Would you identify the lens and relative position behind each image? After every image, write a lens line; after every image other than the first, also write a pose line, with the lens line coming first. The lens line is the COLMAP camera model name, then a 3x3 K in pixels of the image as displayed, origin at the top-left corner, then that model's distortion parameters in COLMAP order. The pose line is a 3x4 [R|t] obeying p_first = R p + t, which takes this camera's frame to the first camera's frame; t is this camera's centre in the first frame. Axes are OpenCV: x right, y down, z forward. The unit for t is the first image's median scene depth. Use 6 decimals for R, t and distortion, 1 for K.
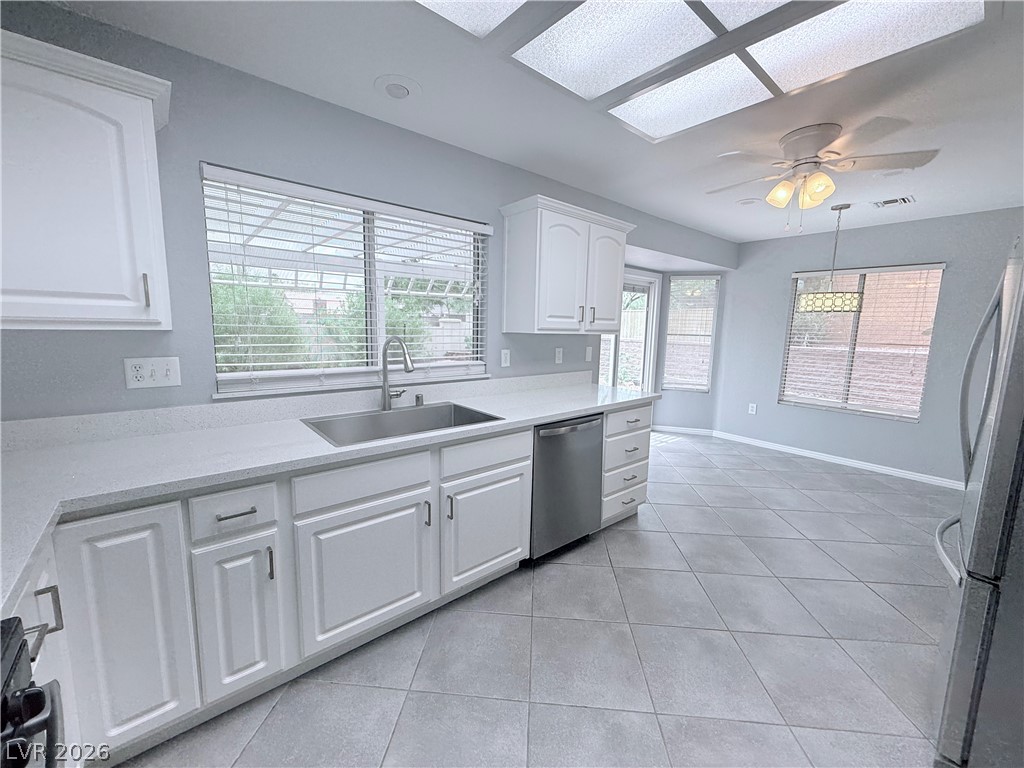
lens RADIAL K [[410.0, 0, 518.7], [0, 410.0, 384.1], [0, 0, 1]] dist [-0.000462, -0.000055]
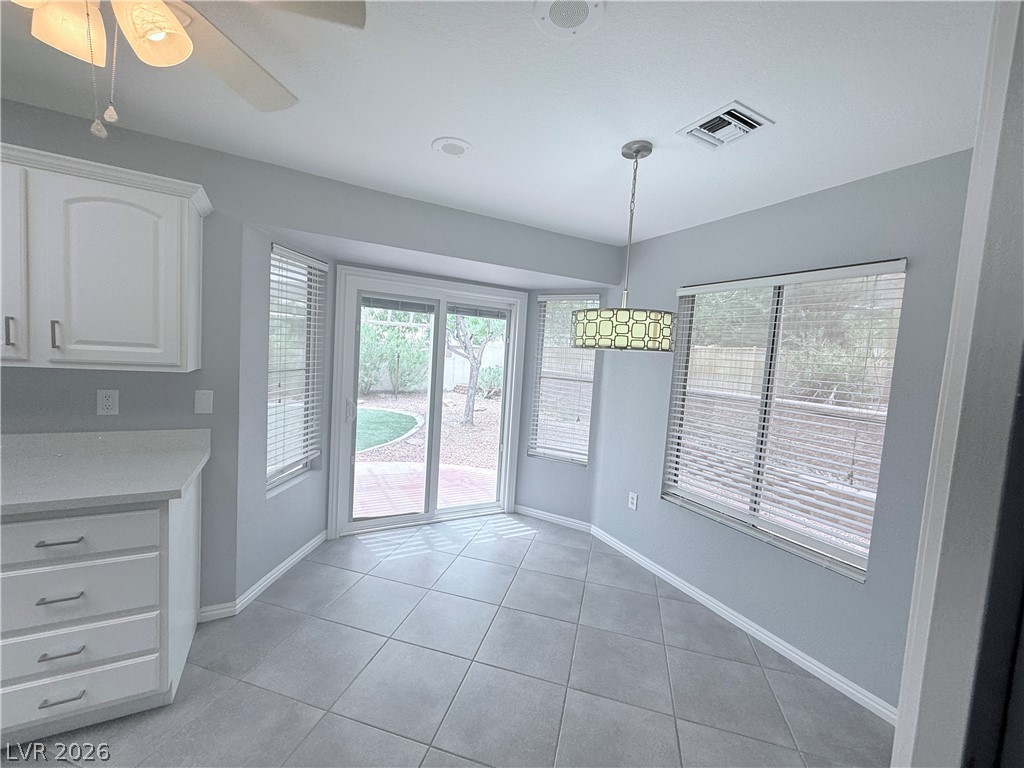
lens RADIAL K [[410.0, 0, 504.9], [0, 410.0, 382.8], [0, 0, 1]] dist [-0.000462, -0.000055]
pose [[0.970337, 0.056825, -0.234983, 0.514320], [-0.076514, 0.994203, -0.075532, -0.057685], [0.229329, 0.091271, 0.969060, 0.326207]]
